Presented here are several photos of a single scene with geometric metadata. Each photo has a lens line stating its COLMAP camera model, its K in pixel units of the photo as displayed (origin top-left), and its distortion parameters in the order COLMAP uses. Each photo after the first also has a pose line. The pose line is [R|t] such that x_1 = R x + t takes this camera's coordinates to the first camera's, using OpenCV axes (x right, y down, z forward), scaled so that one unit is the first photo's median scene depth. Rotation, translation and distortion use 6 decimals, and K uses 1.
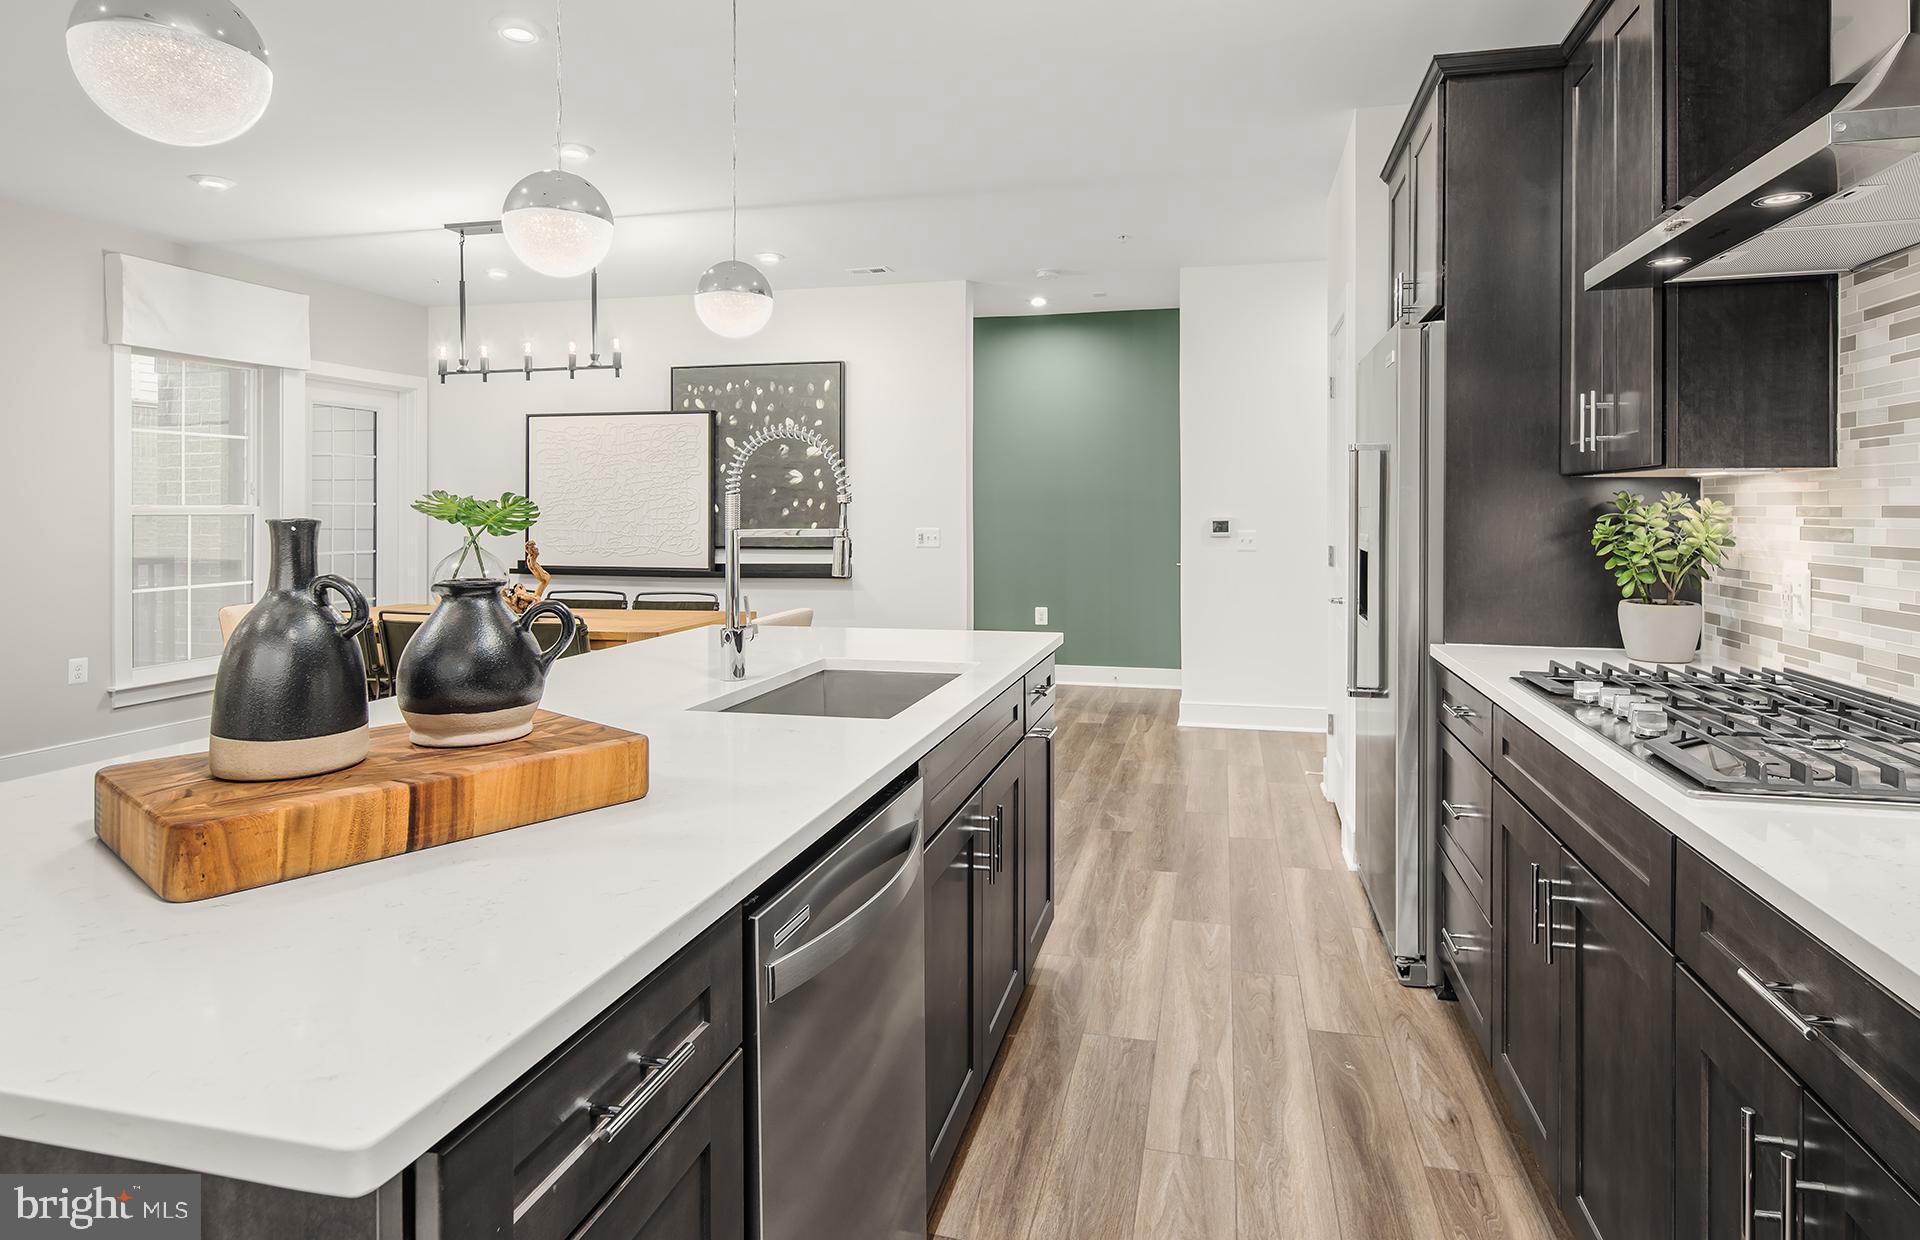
lens RADIAL K [[1074.1, 0, 986.5], [0, 1074.1, 517.1], [0, 0, 1]] dist [0.000250, -0.001527]
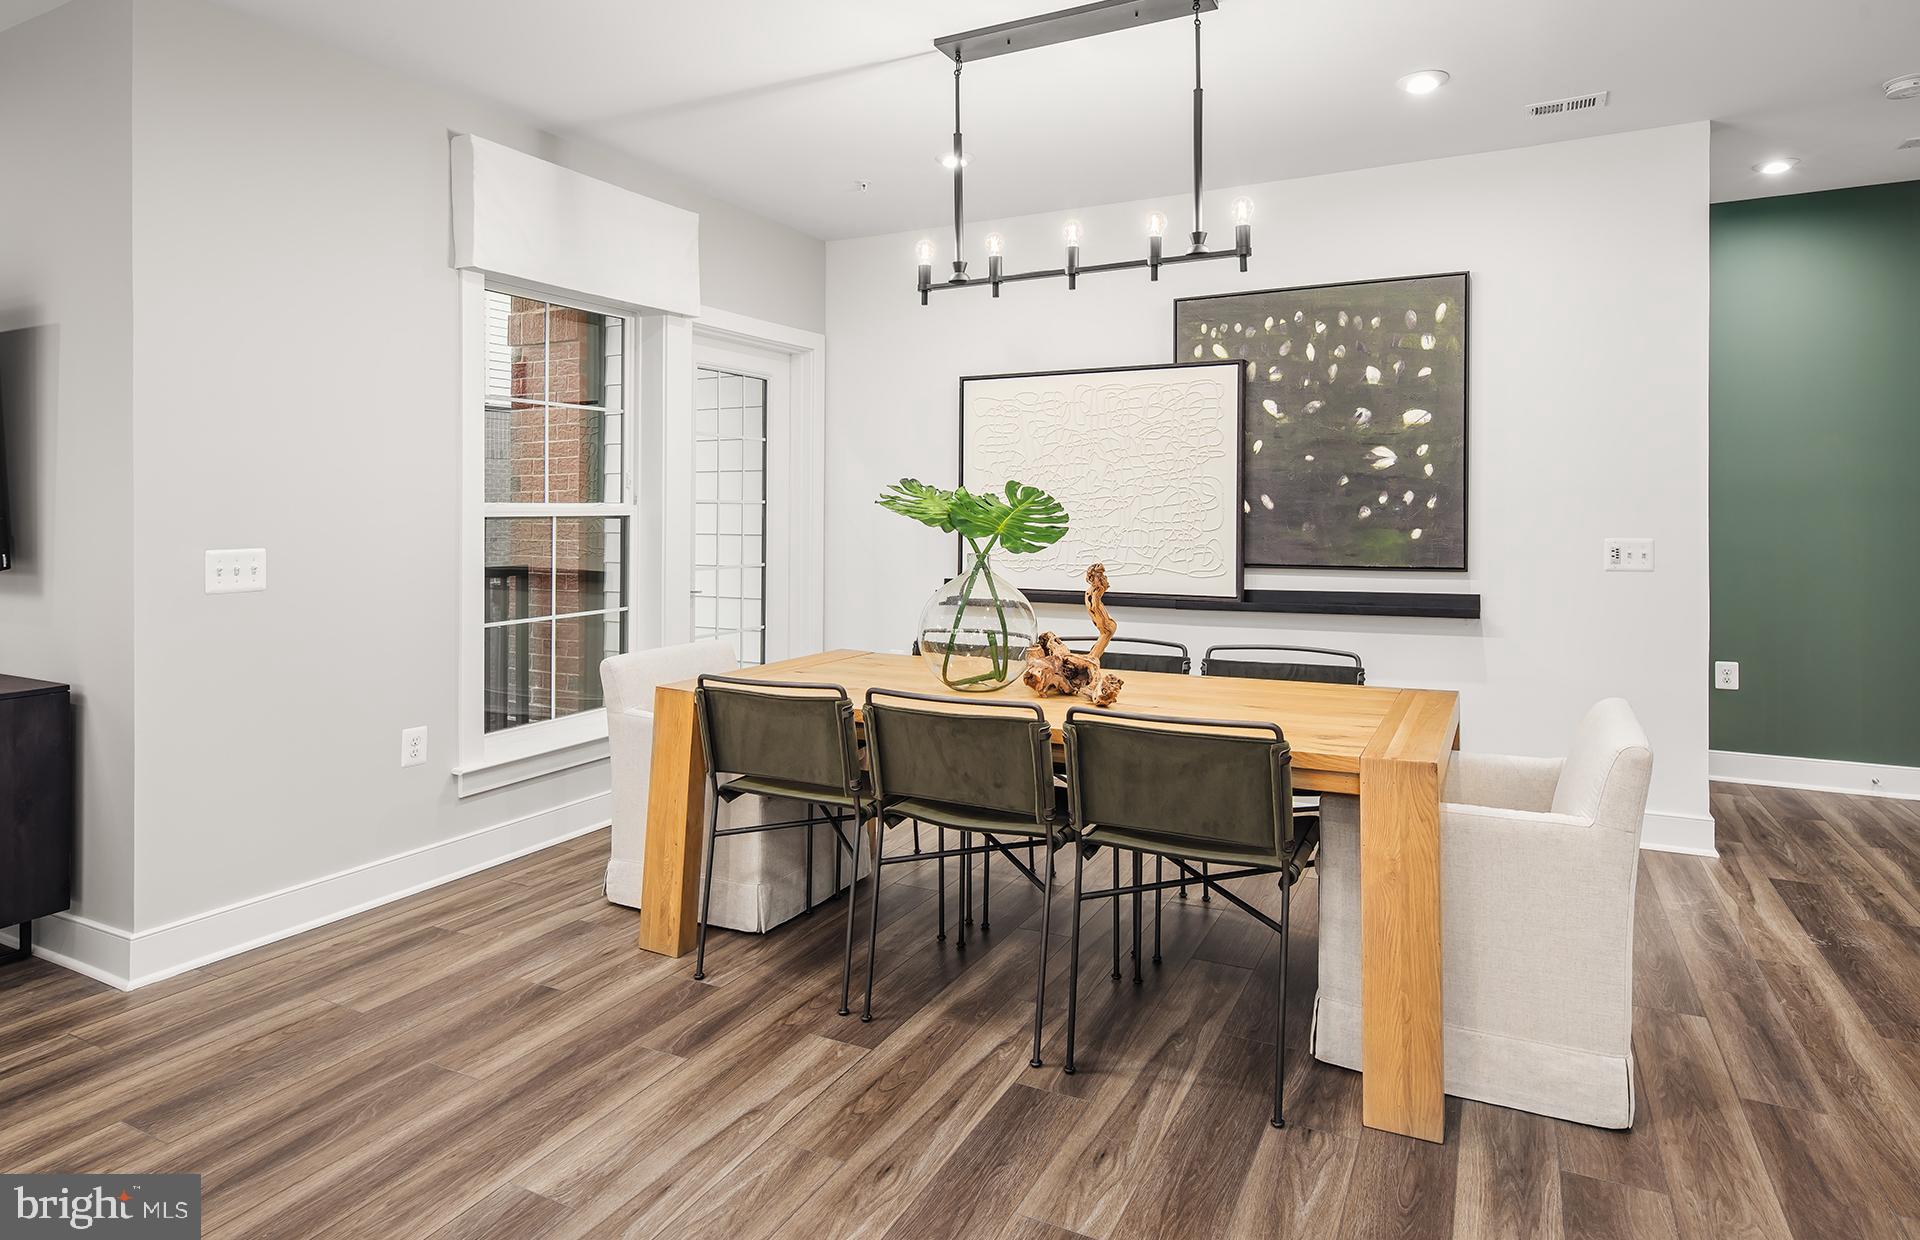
lens RADIAL K [[1065.7, 0, 1001.4], [0, 1065.7, 509.6], [0, 0, 1]] dist [0.001251, -0.001582]
pose [[0.975940, -0.000663, -0.218036, -0.263476], [-0.000747, 0.999979, -0.006387, -0.002166], [0.218036, 0.006396, 0.975920, 0.330401]]
